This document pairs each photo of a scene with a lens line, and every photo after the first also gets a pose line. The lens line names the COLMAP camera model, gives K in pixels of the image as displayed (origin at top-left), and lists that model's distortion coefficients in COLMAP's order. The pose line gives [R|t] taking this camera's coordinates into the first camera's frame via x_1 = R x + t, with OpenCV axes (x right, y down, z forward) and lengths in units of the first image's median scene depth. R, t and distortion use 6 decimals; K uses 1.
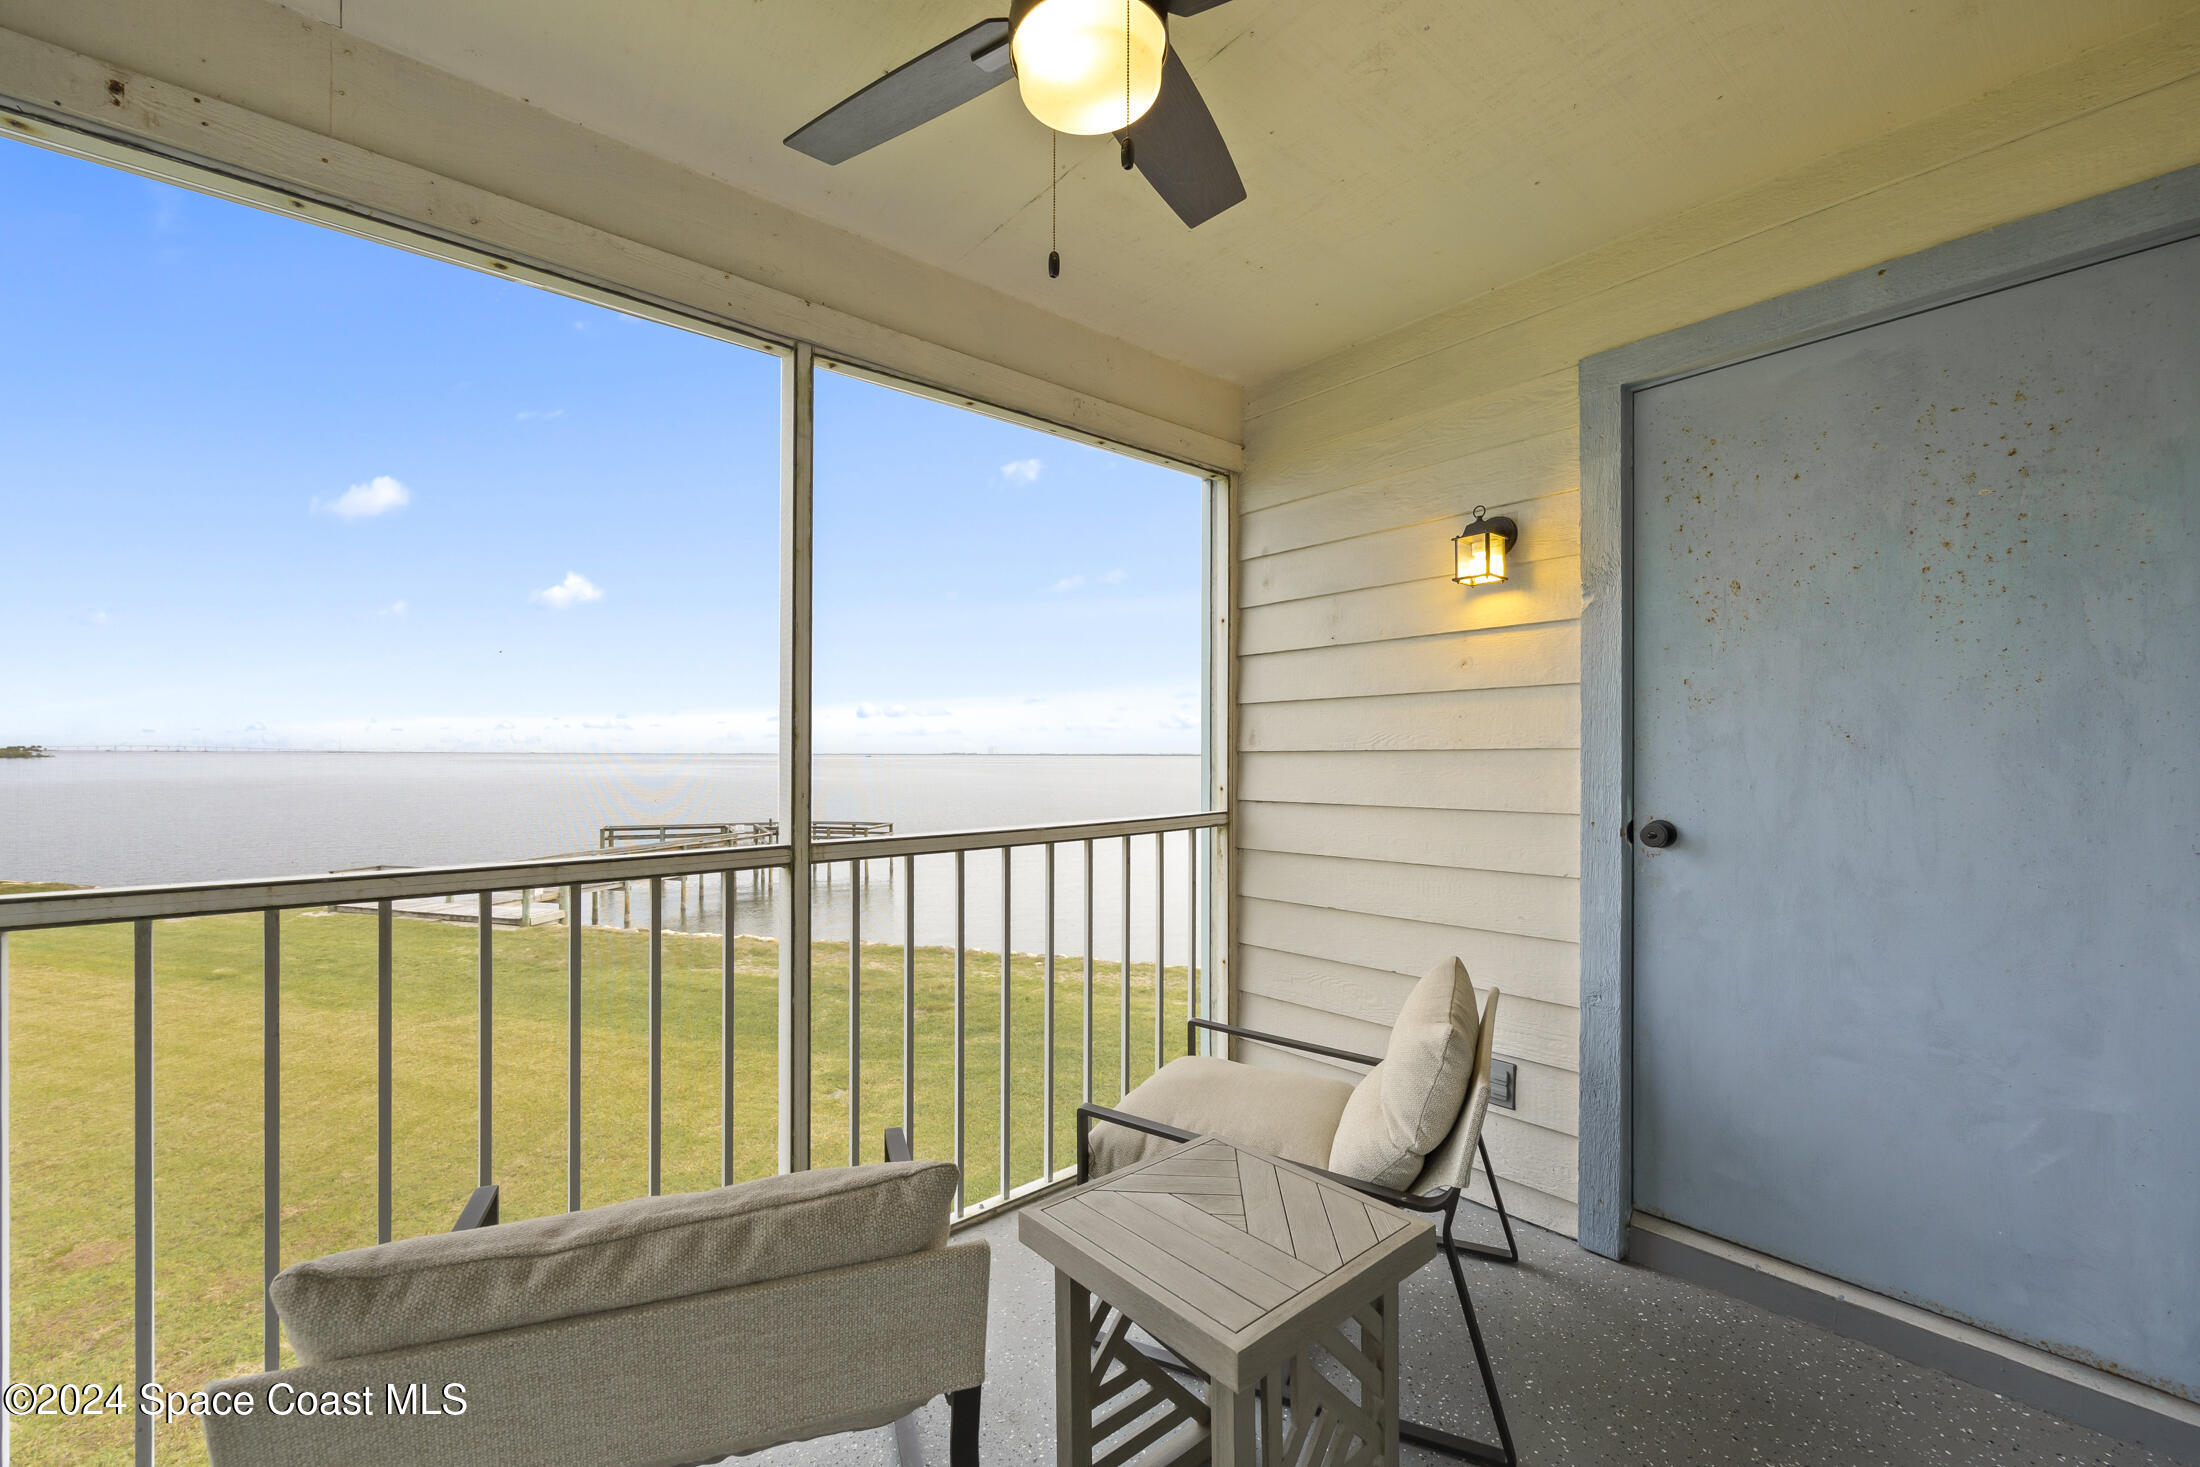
lens RADIAL K [[909.8, 0, 1097.7], [0, 909.8, 754.9], [0, 0, 1]] dist [-0.002512, -0.000257]
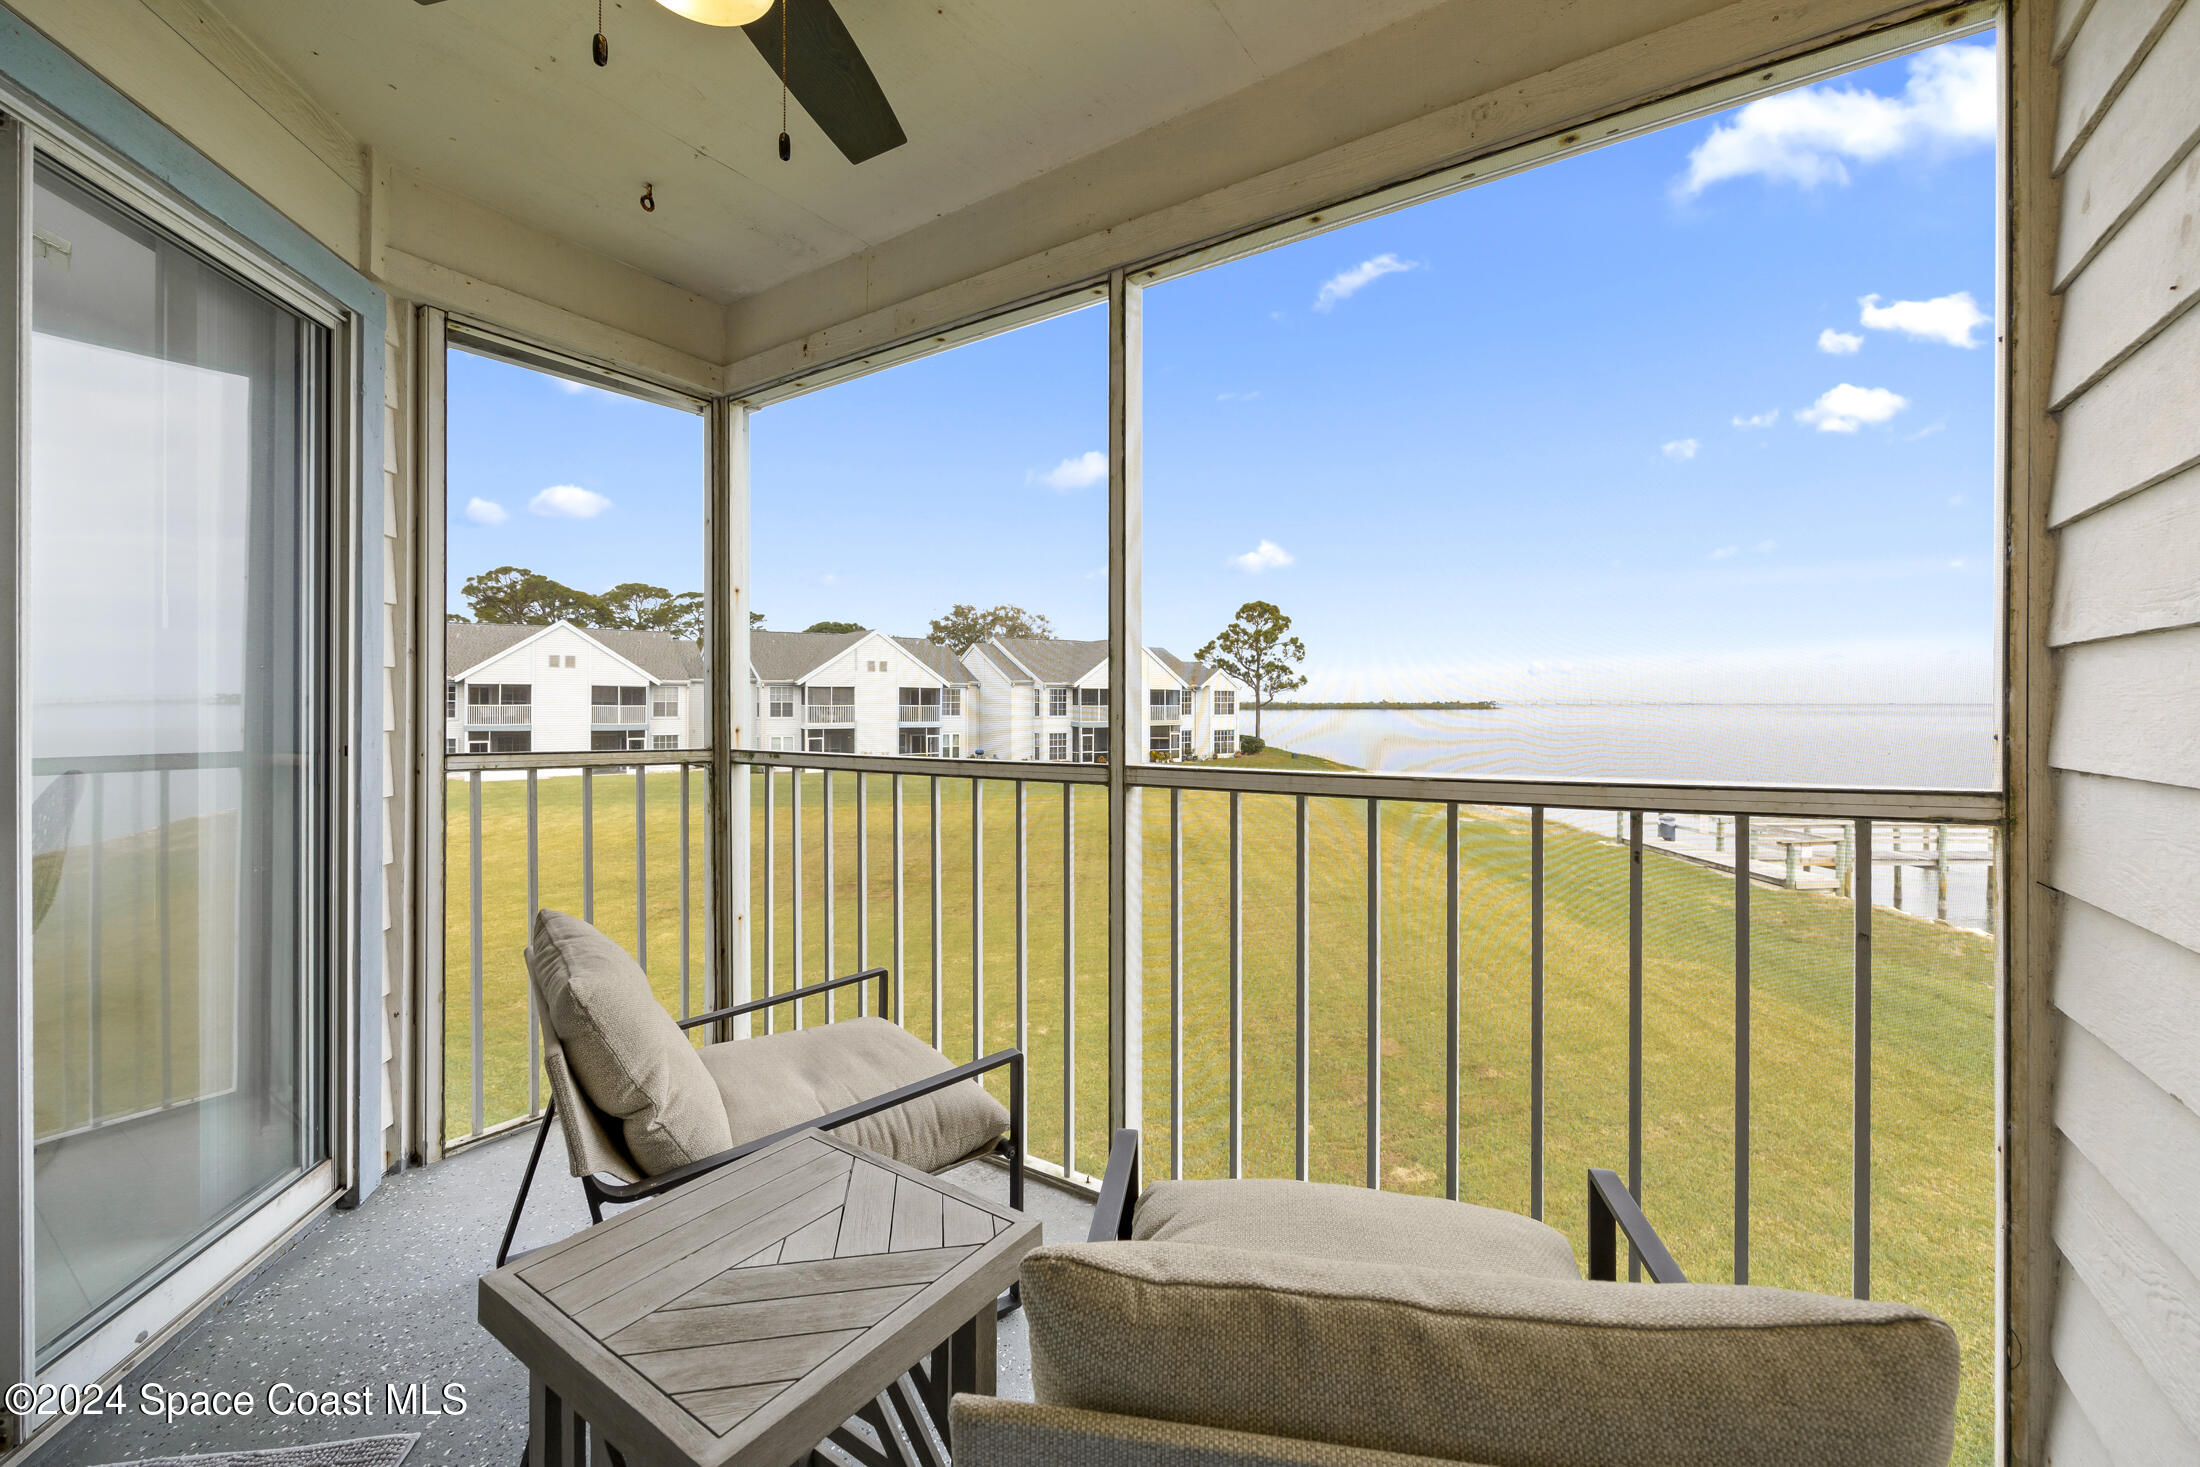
lens RADIAL K [[894.5, 0, 1092.0], [0, 894.5, 706.8], [0, 0, 1]] dist [-0.002229, -0.000217]
pose [[0.259061, -0.000960, -0.965860, 0.298814], [0.000032, 1.000000, -0.000985, 0.016001], [0.965861, 0.000225, 0.259061, 0.339405]]
